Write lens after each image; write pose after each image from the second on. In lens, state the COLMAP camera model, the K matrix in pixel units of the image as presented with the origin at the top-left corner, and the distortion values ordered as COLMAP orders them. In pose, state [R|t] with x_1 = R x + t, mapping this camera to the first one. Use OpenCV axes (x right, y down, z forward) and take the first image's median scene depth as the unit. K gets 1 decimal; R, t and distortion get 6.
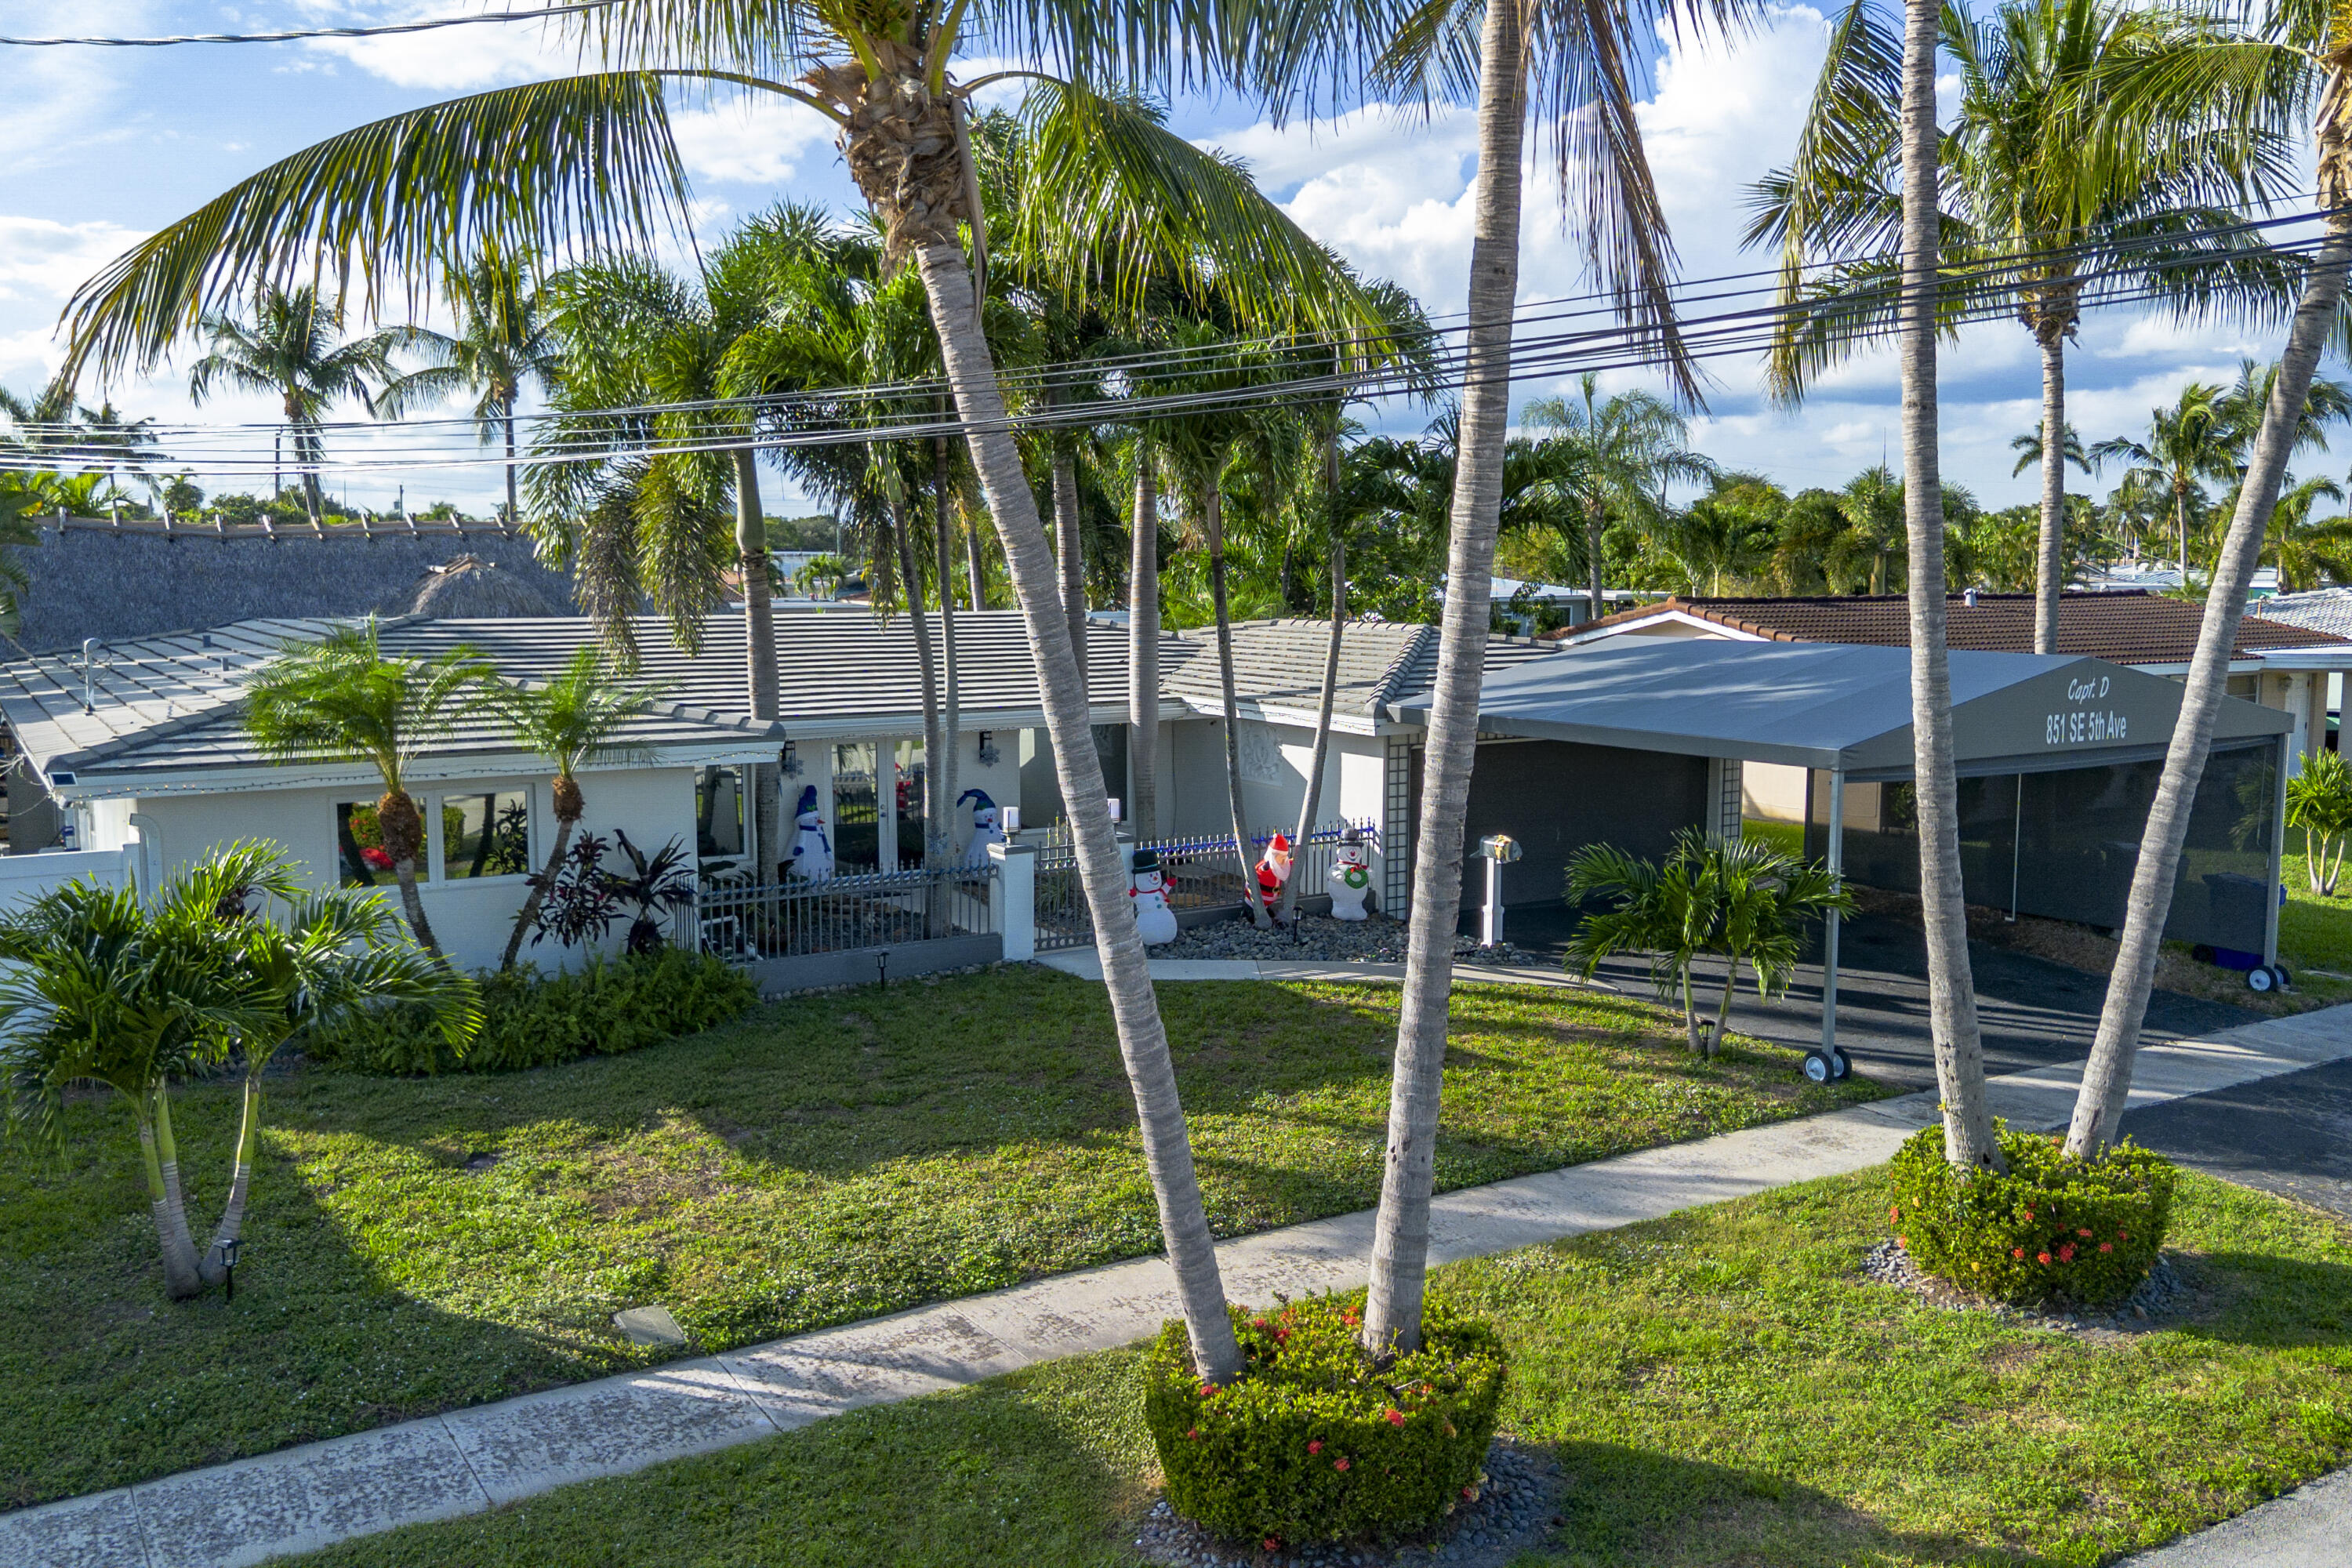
lens RADIAL K [[1978.8, 0, 1176.0], [0, 1978.8, 784.0], [0, 0, 1]] dist [0.004642, 0.014304]
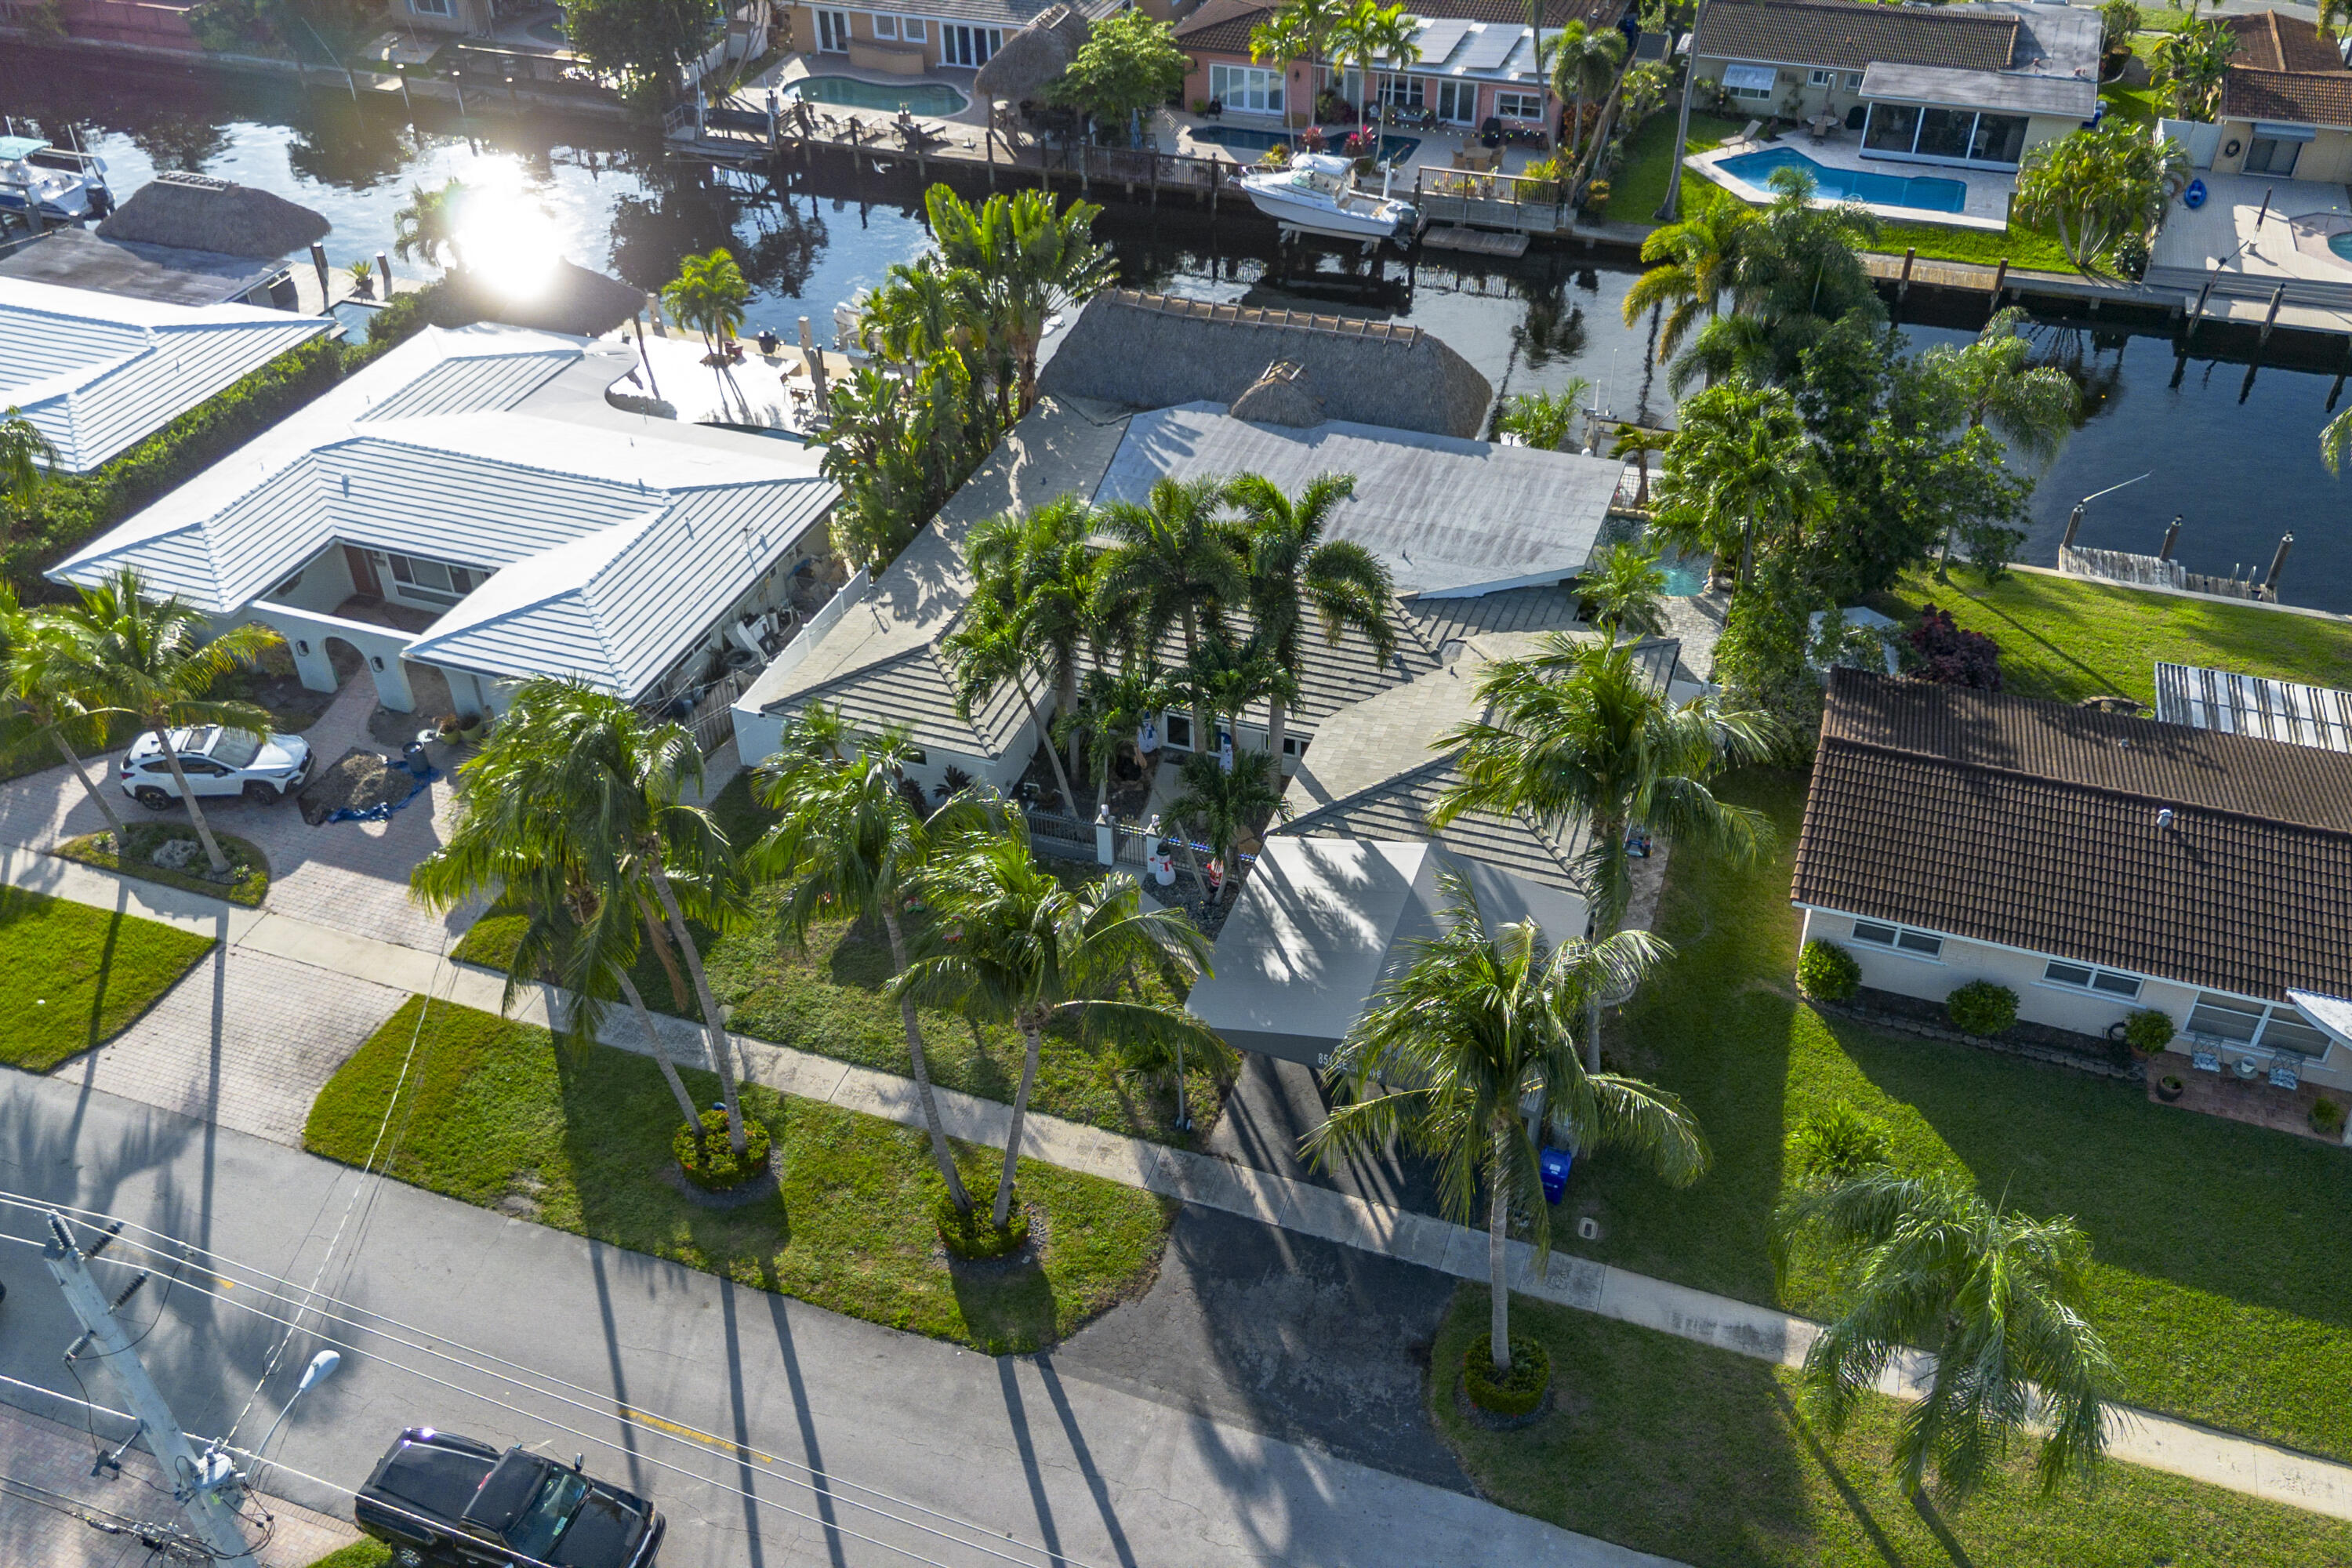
lens RADIAL K [[1936.7, 0, 1146.3], [0, 1936.7, 785.6], [0, 0, 1]] dist [-0.012902, -0.013032]
pose [[0.618204, 0.475707, -0.625721, 2.170176], [-0.061128, 0.822751, 0.565106, -2.064684], [0.783637, -0.311102, 0.537707, -0.182736]]
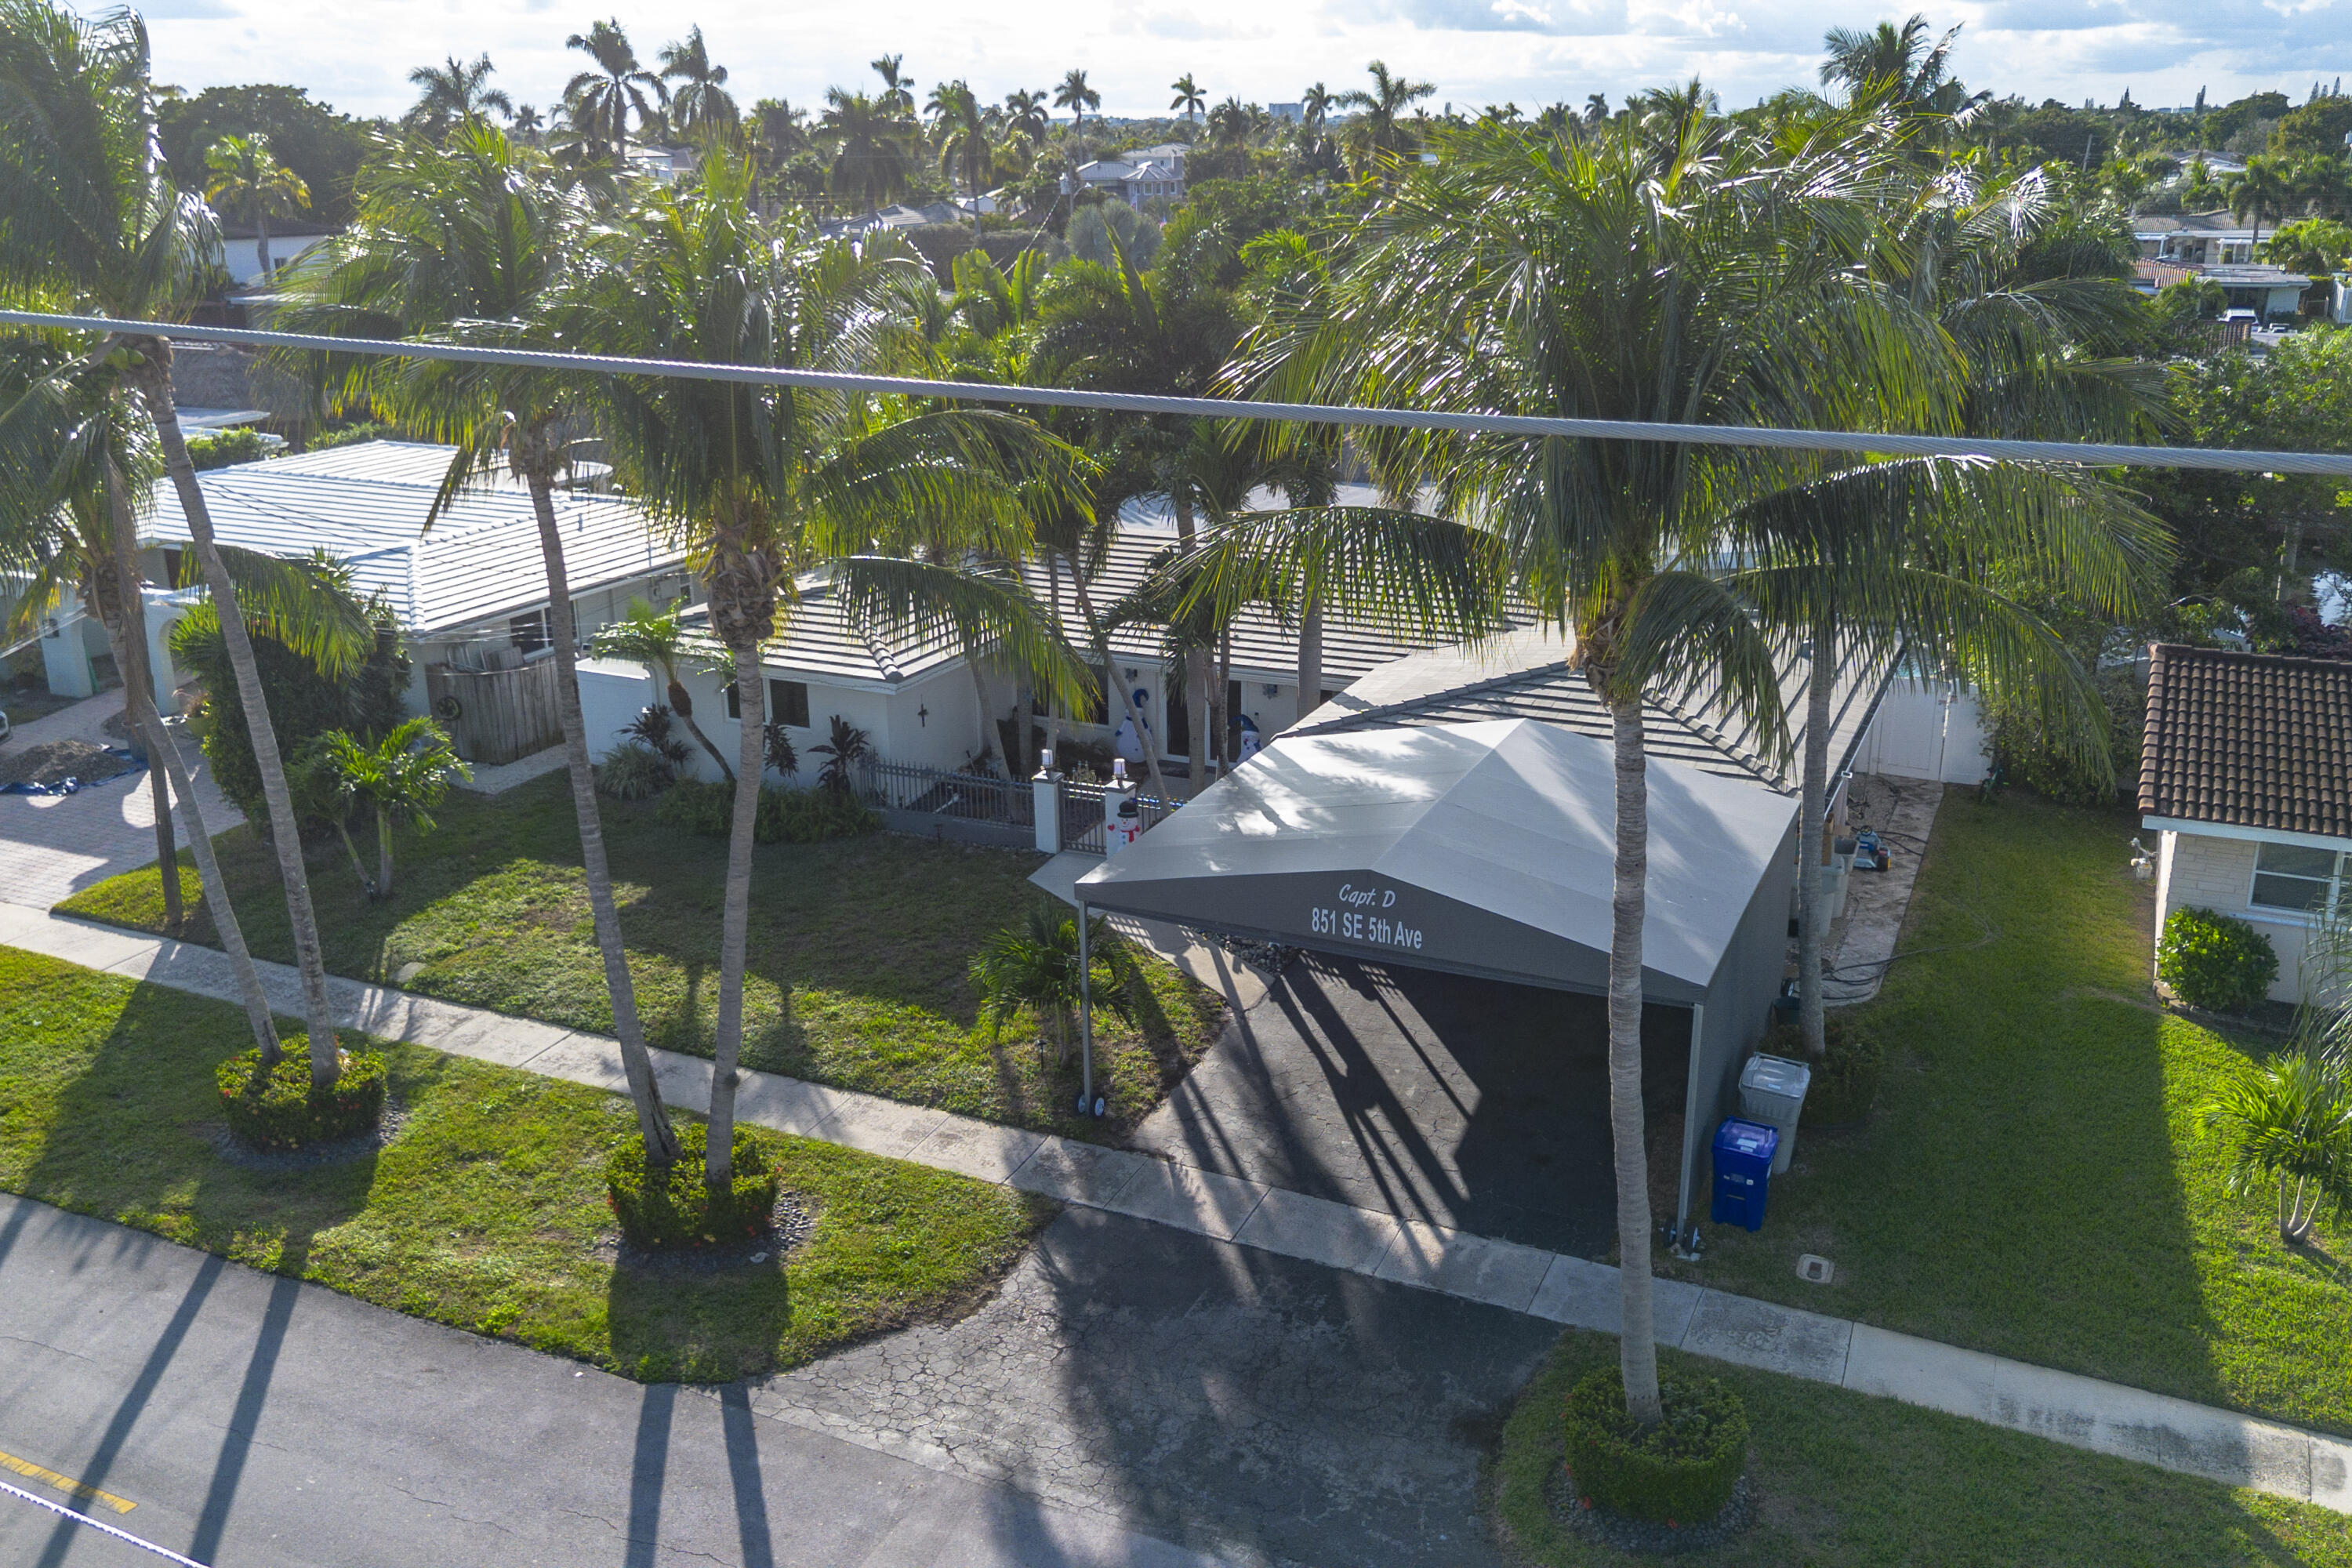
lens RADIAL K [[1978.8, 0, 1176.0], [0, 1978.8, 784.0], [0, 0, 1]] dist [0.004642, 0.014304]
pose [[0.547851, 0.260923, -0.794845, 1.938731], [-0.083910, 0.962464, 0.258112, -0.590885], [0.832357, -0.074711, 0.549181, 0.464707]]
